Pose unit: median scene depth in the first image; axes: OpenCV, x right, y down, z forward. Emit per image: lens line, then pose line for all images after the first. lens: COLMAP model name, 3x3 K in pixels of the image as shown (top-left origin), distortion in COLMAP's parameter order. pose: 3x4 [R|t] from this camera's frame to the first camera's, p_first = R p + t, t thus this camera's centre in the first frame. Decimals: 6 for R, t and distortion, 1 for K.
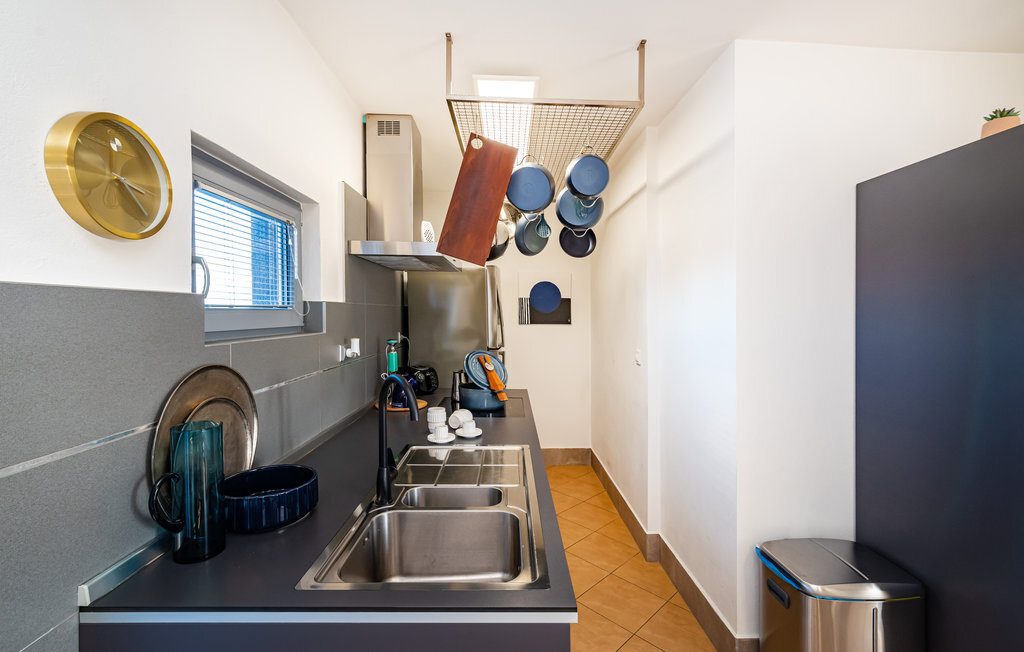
lens RADIAL K [[444.8, 0, 512.6], [0, 444.8, 298.4], [0, 0, 1]] dist [0.000100, -0.000070]
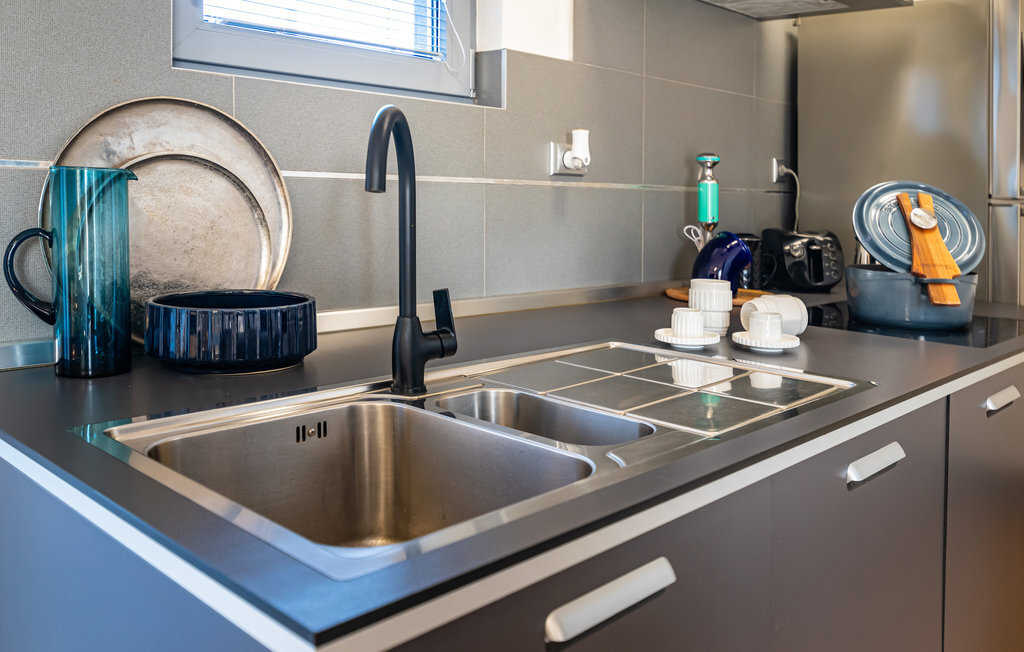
lens RADIAL K [[876.3, 0, 512.1], [0, 876.3, 210.3], [0, 0, 1]] dist [-0.017024, -0.006462]
pose [[0.715500, 0.026461, -0.698111, 0.231982], [0.000109, 0.999278, 0.037988, 0.122824], [0.698612, -0.027257, 0.714981, 0.220557]]
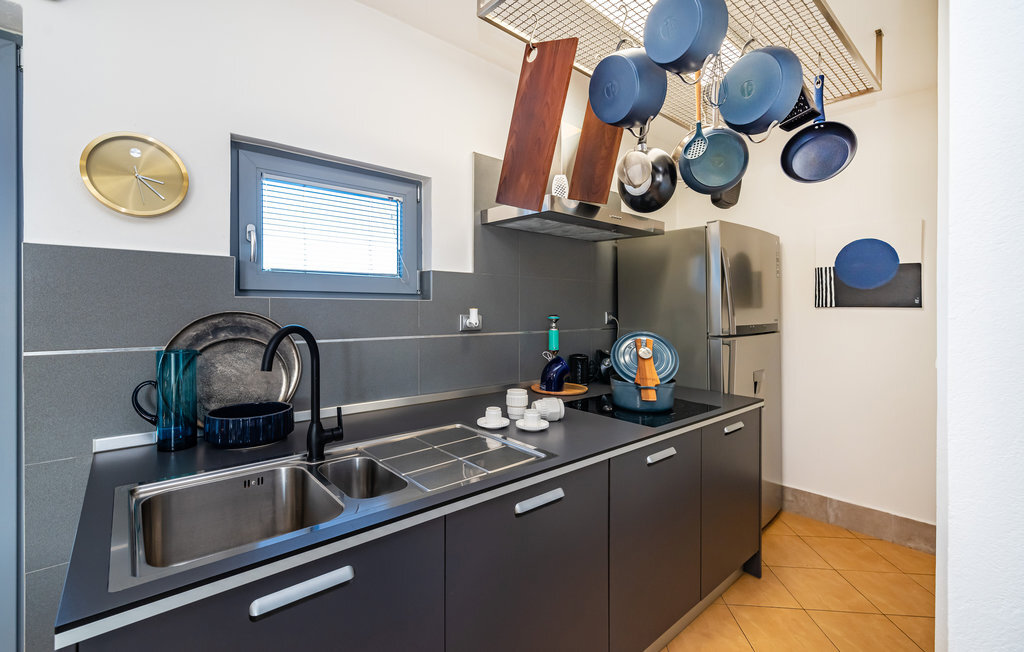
lens RADIAL K [[452.6, 0, 514.0], [0, 452.6, 301.5], [0, 0, 1]] dist [0.003403, 0.000348]
pose [[0.647345, -0.011355, -0.762113, 0.400992], [0.020445, 0.999788, 0.002470, 0.064182], [0.761923, -0.017180, 0.647439, 0.365437]]
